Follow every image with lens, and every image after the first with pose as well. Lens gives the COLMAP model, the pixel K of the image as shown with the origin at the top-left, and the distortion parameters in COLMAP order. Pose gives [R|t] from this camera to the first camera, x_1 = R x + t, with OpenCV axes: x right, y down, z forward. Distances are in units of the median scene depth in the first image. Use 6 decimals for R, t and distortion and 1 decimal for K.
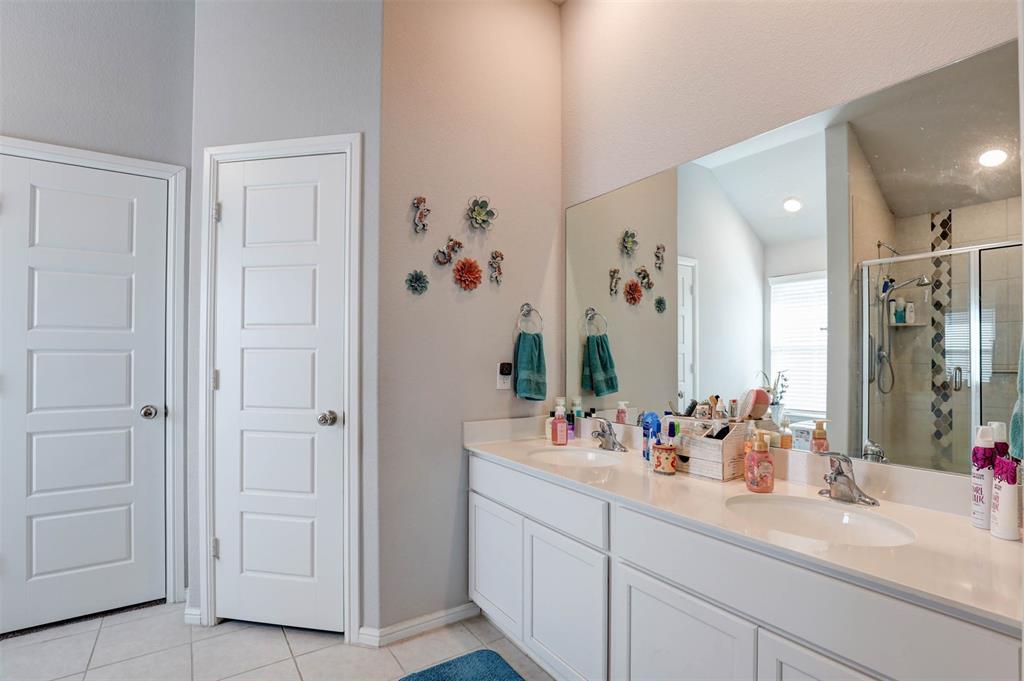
lens RADIAL K [[489.1, 0, 518.5], [0, 489.1, 345.2], [0, 0, 1]] dist [-0.026610, 0.000930]
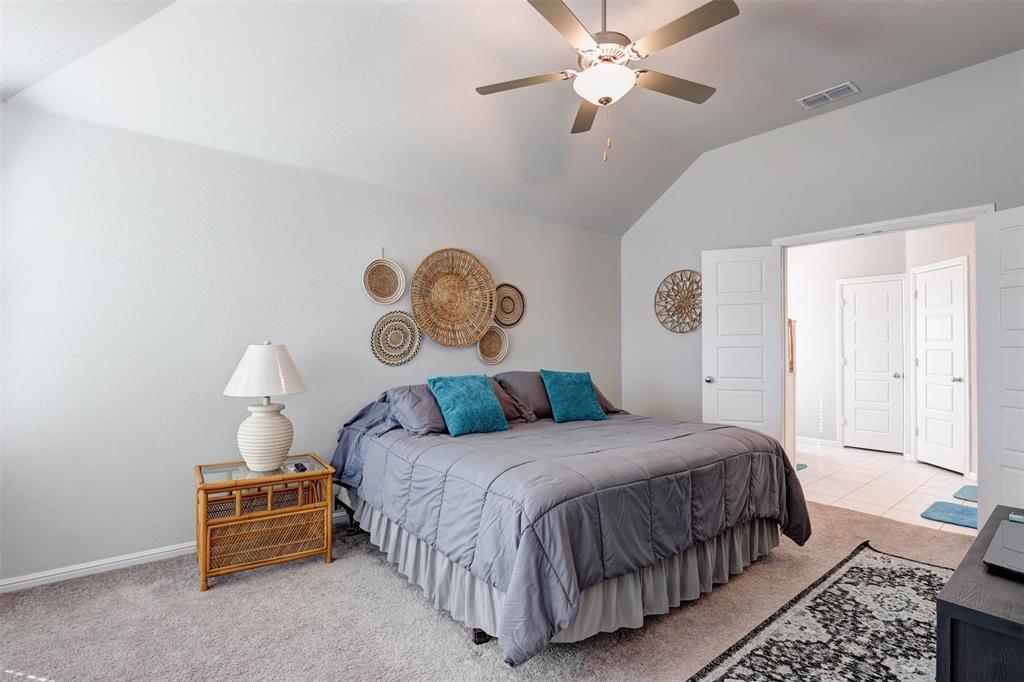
lens RADIAL K [[489.1, 0, 514.3], [0, 489.1, 341.6], [0, 0, 1]] dist [-0.026610, 0.000930]
pose [[0.089250, -0.020081, -0.995807, 1.628588], [0.004127, 0.999796, -0.019792, 0.005003], [0.996001, -0.002343, 0.089314, -1.259032]]
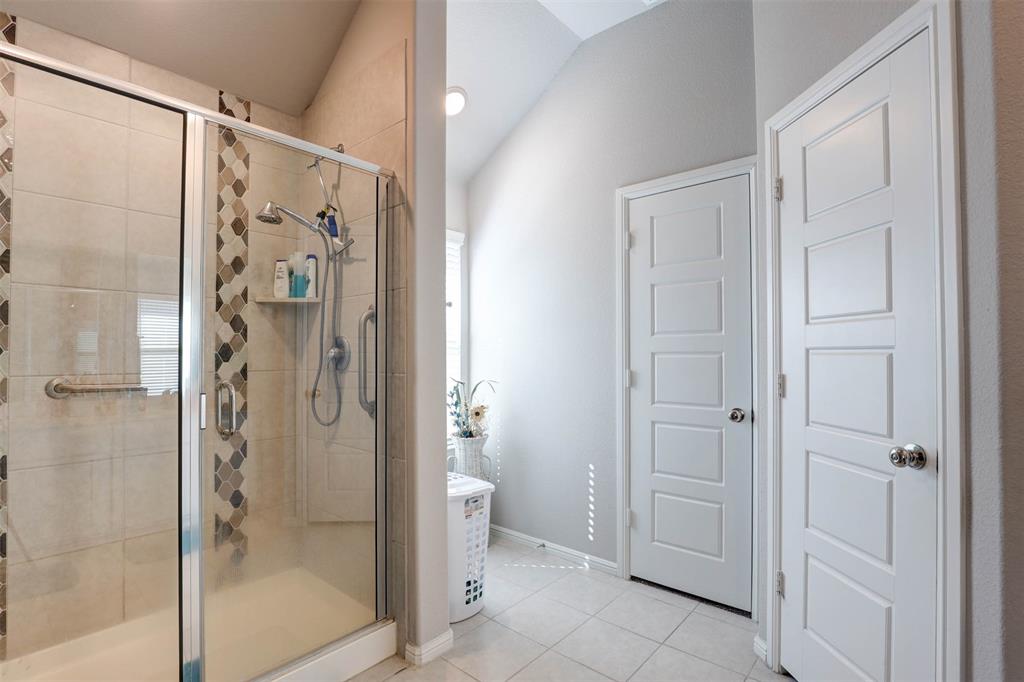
lens RADIAL K [[489.1, 0, 510.1], [0, 489.1, 348.0], [0, 0, 1]] dist [-0.026610, 0.000930]
pose [[0.258439, -0.015497, -0.965903, 0.076687], [0.010113, 0.999860, -0.013336, 0.011070], [0.965975, -0.006322, 0.258559, 0.318079]]
